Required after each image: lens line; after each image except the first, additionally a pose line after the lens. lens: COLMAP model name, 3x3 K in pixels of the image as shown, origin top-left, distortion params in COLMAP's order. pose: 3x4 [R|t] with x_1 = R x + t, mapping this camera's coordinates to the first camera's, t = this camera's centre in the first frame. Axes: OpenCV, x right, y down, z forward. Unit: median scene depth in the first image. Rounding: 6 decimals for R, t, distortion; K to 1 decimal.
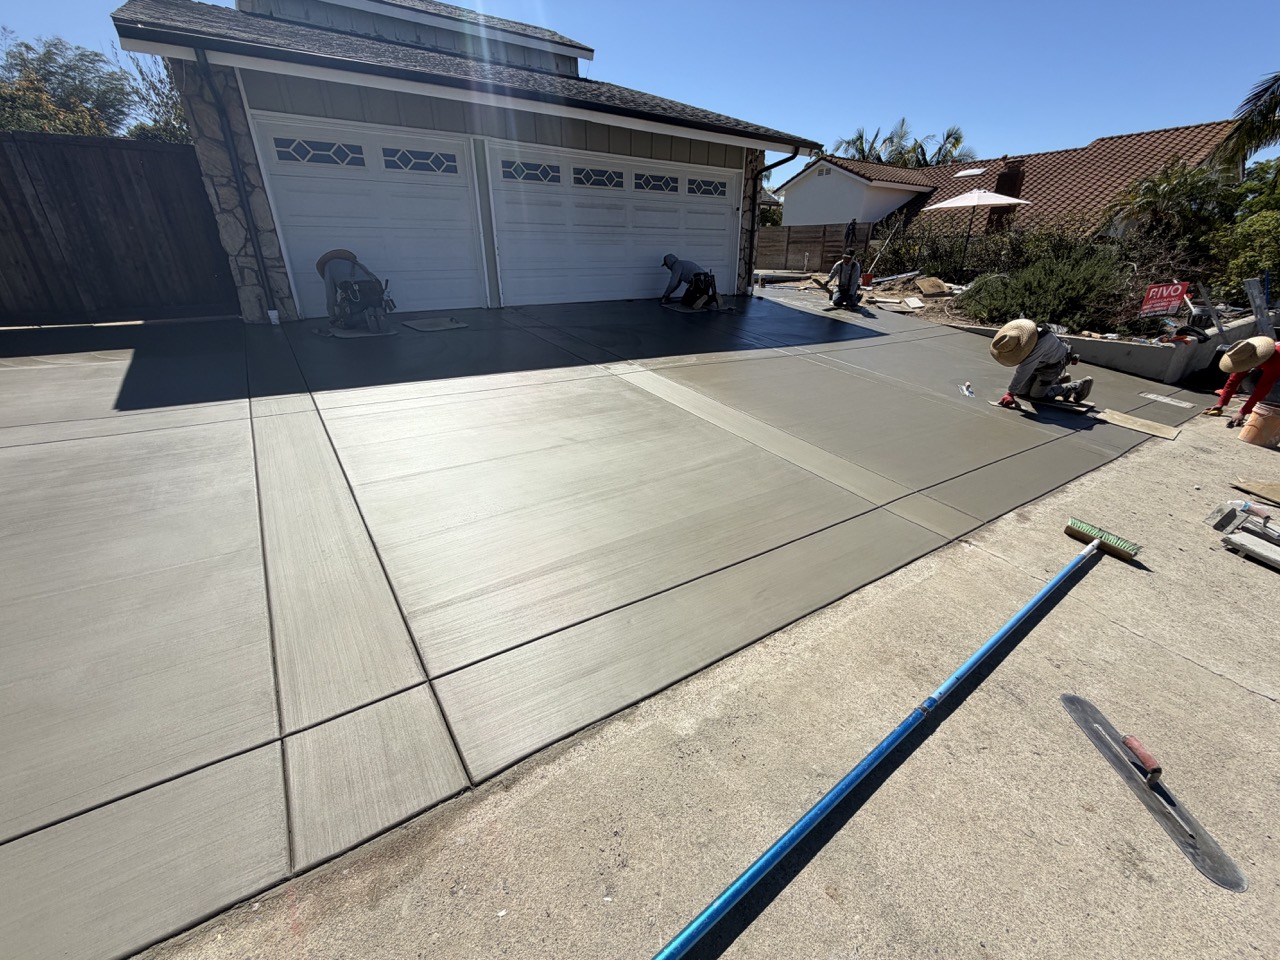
lens RADIAL K [[510.5, 0, 645.0], [0, 510.5, 479.3], [0, 0, 1]] dist [0.001695, 0.000039]
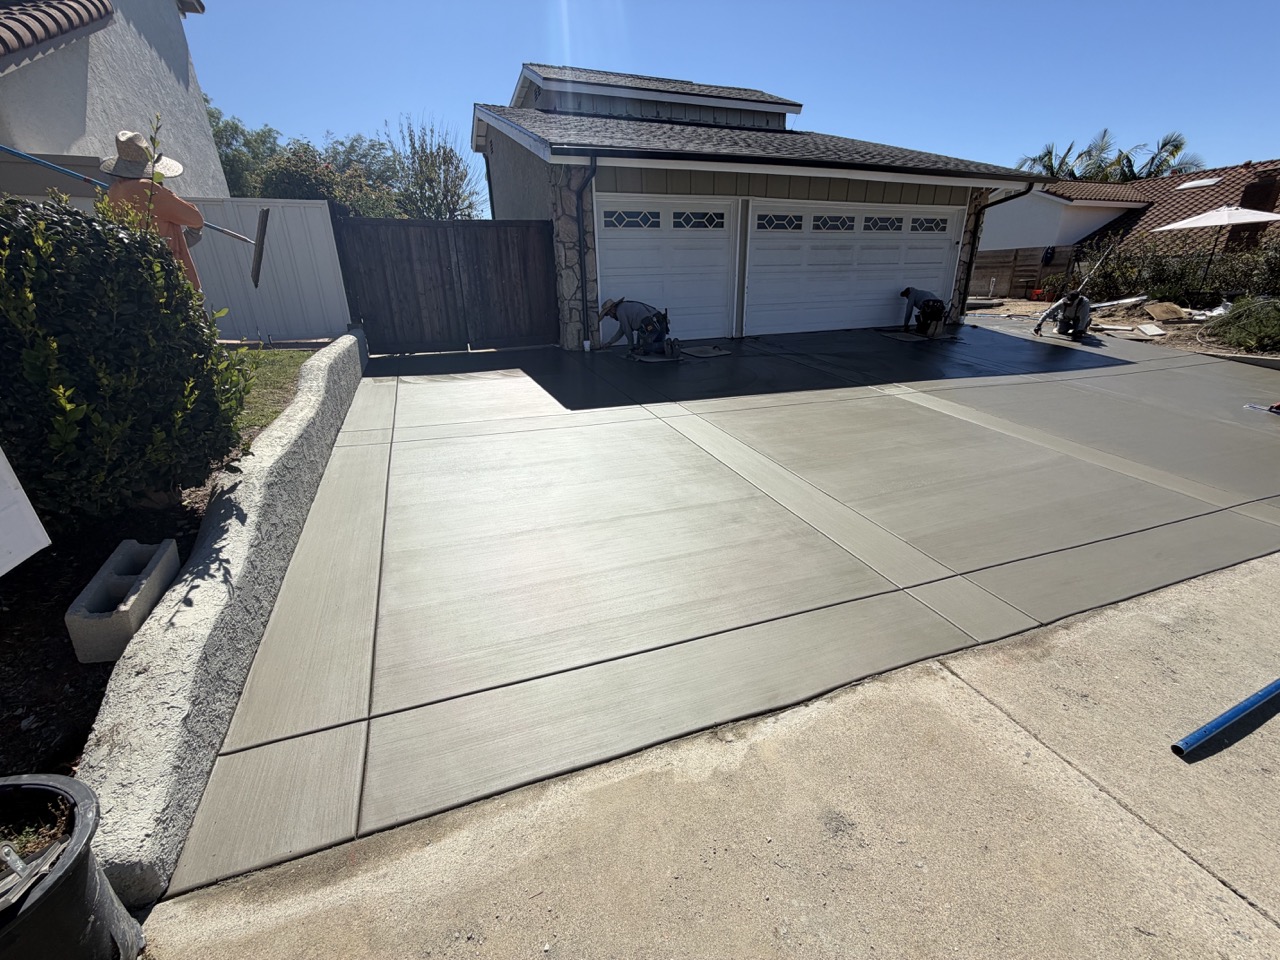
lens RADIAL K [[510.5, 0, 637.8], [0, 510.5, 482.8], [0, 0, 1]] dist [0.001695, 0.000039]
pose [[0.972542, 0.061247, -0.224524, -0.190515], [-0.070289, 0.996997, -0.032492, 0.041359], [0.221860, 0.047382, 0.973927, -0.142835]]
